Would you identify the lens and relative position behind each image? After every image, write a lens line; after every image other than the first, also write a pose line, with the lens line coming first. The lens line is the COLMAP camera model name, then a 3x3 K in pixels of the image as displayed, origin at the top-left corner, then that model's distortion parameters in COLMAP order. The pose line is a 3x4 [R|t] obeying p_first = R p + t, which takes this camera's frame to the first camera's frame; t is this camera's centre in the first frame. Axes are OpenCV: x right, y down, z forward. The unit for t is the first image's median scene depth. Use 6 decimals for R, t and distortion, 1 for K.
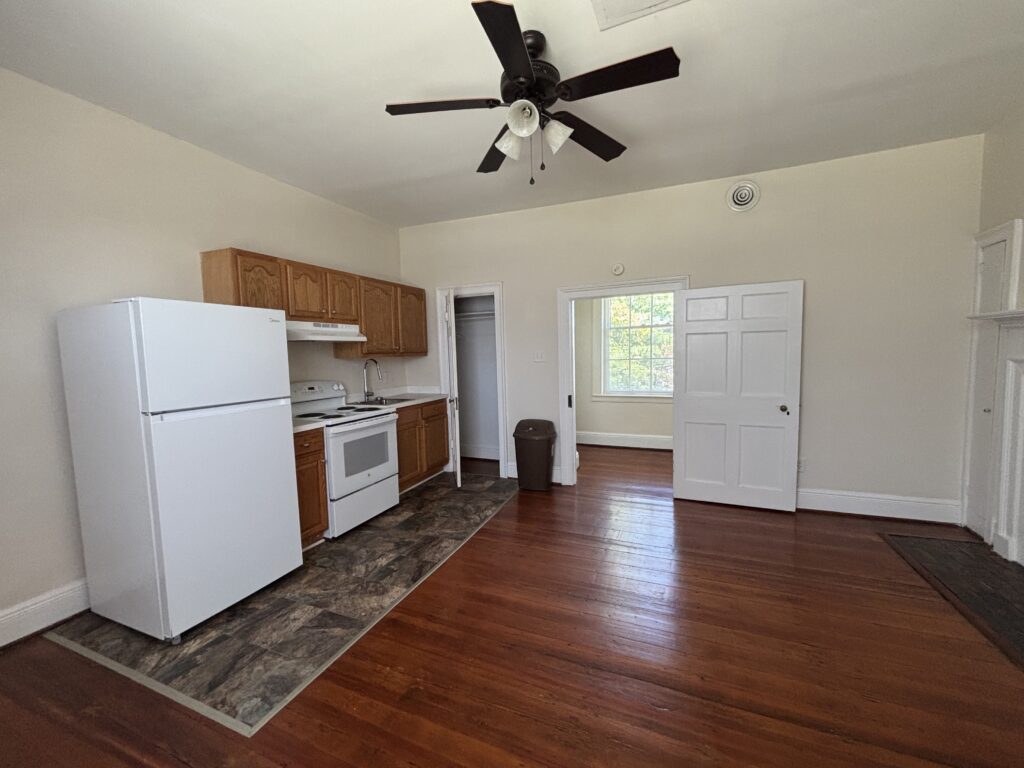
lens RADIAL K [[414.2, 0, 510.4], [0, 414.2, 382.8], [0, 0, 1]] dist [0.000064, 0.000157]
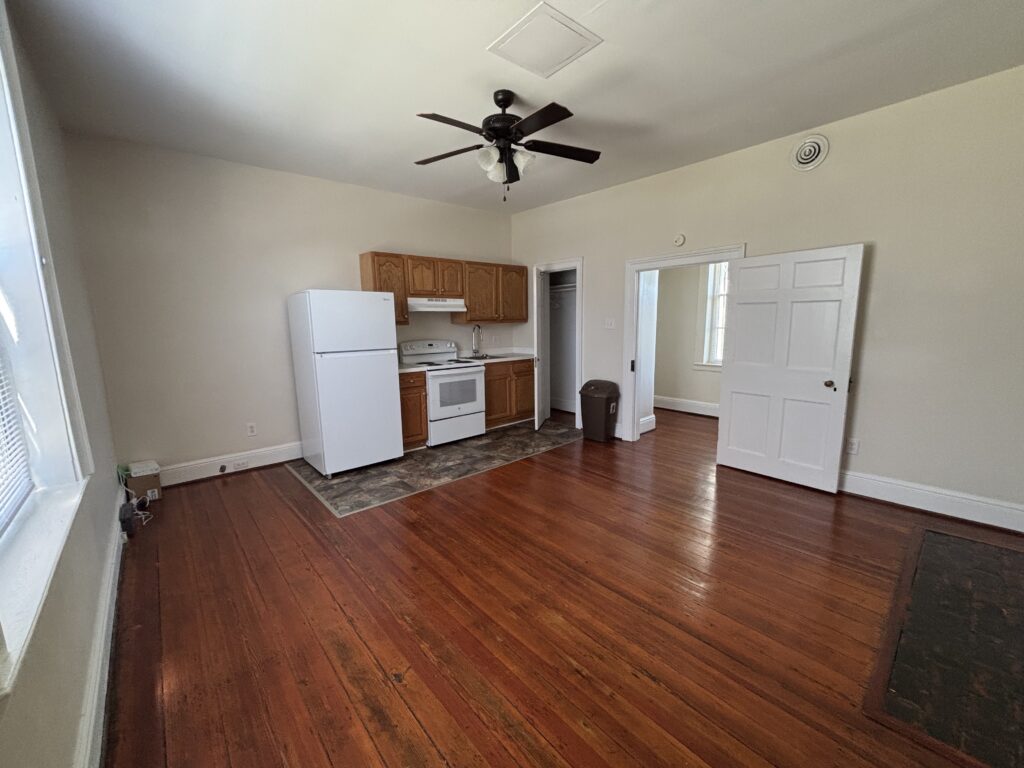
lens RADIAL K [[410.5, 0, 512.0], [0, 410.5, 384.0], [0, 0, 1]] dist [0.017784, -0.000164]
pose [[0.899072, 0.077841, -0.430824, 0.410372], [-0.039720, 0.994511, 0.096795, -0.000553], [0.435994, -0.069914, 0.897230, -0.159931]]
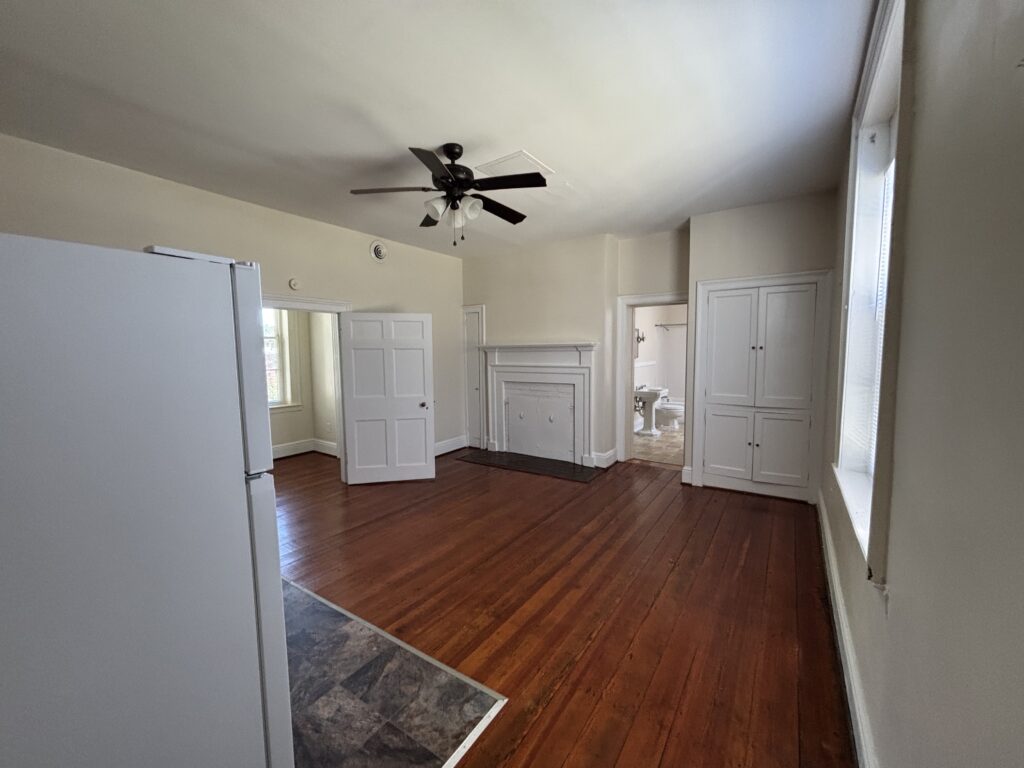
lens RADIAL K [[414.2, 0, 510.4], [0, 414.2, 382.8], [0, 0, 1]] dist [0.000064, 0.000157]
pose [[0.203825, -0.055144, 0.977453, -0.763130], [0.083062, 0.995787, 0.038858, -0.025564], [-0.975477, 0.073269, 0.207547, 0.312781]]
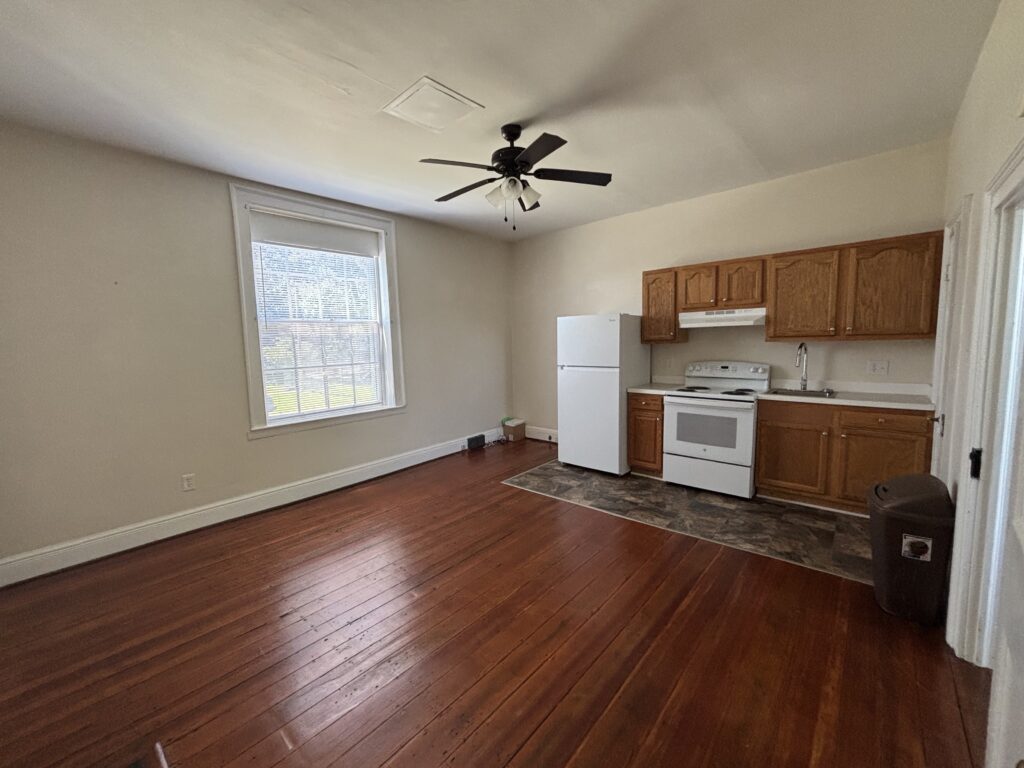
lens RADIAL K [[414.2, 0, 510.4], [0, 414.2, 382.8], [0, 0, 1]] dist [0.000064, 0.000157]
pose [[-0.323033, 0.130734, -0.937314, 0.836156], [-0.038729, 0.987757, 0.151116, -0.099754], [0.945595, 0.085117, -0.314015, 0.845272]]
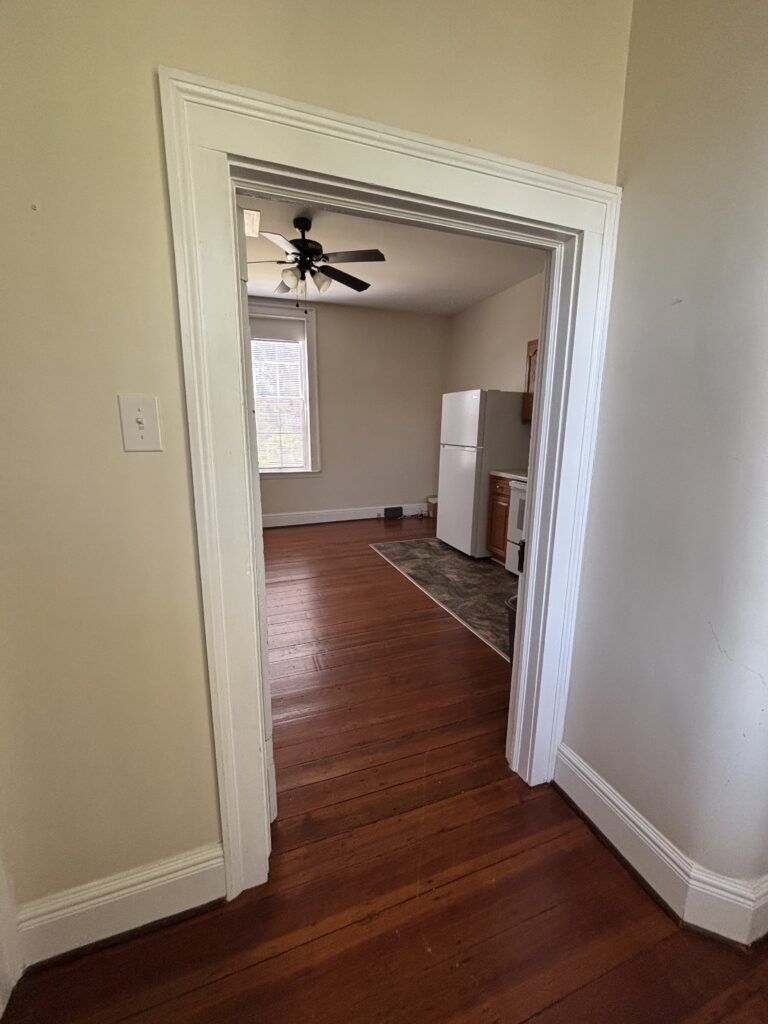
lens RADIAL K [[414.2, 0, 384.0], [0, 414.2, 512.0], [0, 0, 1]] dist [0.000064, 0.000157]
pose [[-0.732588, 0.158681, -0.661917, 0.591192], [-0.042724, 0.959810, 0.277381, -0.112442], [0.679330, 0.231486, -0.696366, 1.441646]]
